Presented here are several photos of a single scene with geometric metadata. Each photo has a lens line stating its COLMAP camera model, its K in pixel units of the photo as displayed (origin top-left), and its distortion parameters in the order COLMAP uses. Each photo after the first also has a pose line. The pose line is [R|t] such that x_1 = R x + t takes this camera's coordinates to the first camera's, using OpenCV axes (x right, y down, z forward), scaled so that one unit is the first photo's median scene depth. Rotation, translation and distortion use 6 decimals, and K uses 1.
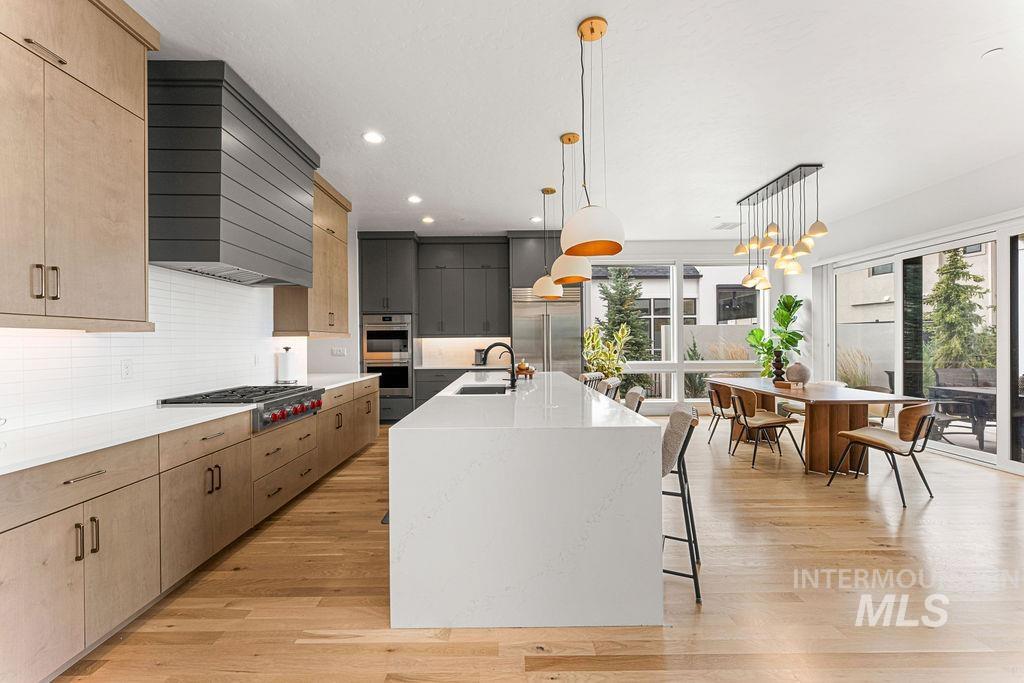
lens RADIAL K [[414.9, 0, 505.7], [0, 414.9, 342.6], [0, 0, 1]] dist [0.000126, -0.000174]
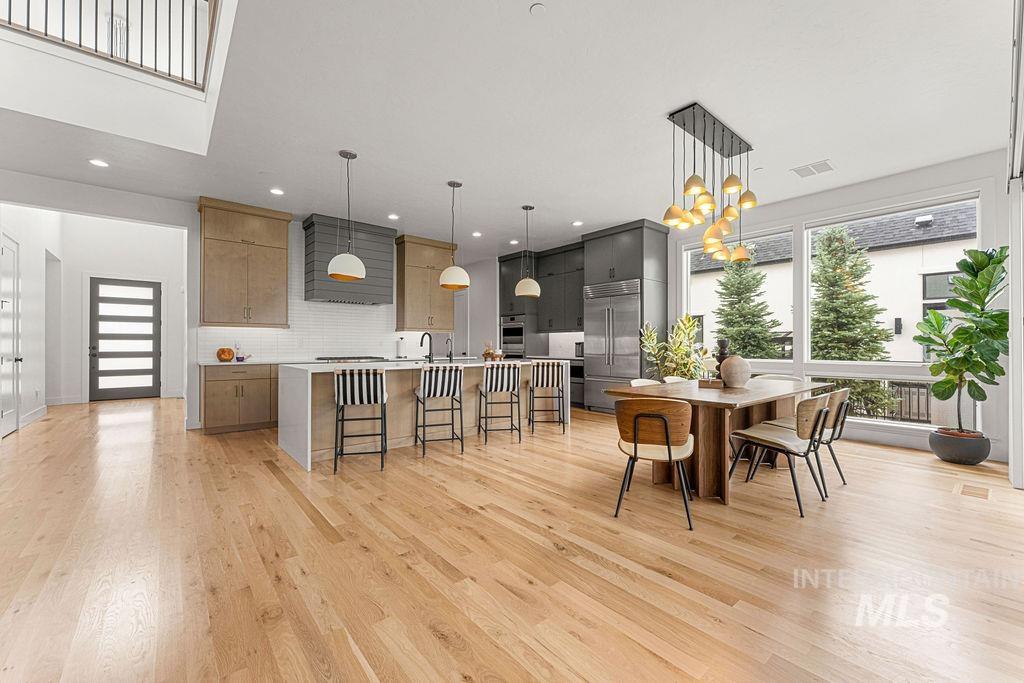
lens RADIAL K [[414.9, 0, 509.8], [0, 414.9, 344.4], [0, 0, 1]] dist [0.000126, -0.000174]
pose [[0.638082, 0.006191, -0.769944, 0.979445], [-0.007626, 0.999969, 0.001721, 0.028687], [0.769931, 0.004773, 0.638109, 0.191003]]
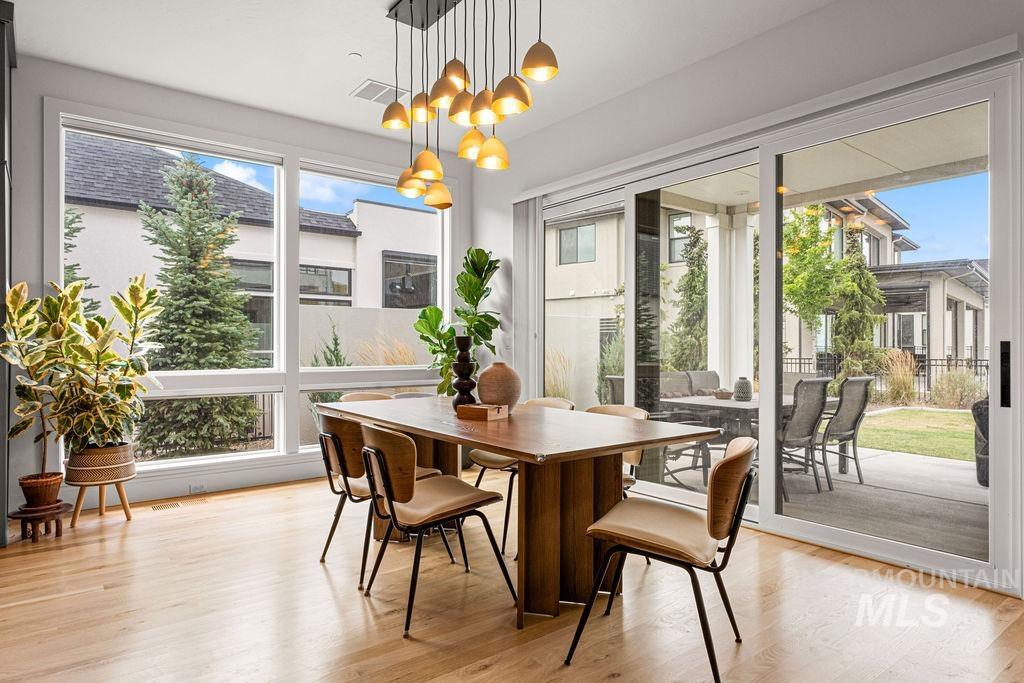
lens RADIAL K [[602.9, 0, 510.0], [0, 602.9, 342.0], [0, 0, 1]] dist [0.005712, 0.001313]
pose [[0.790777, 0.012528, 0.611976, 0.284236], [-0.005764, 0.999899, -0.013021, 0.032504], [-0.612077, 0.006769, 0.790769, 0.434146]]
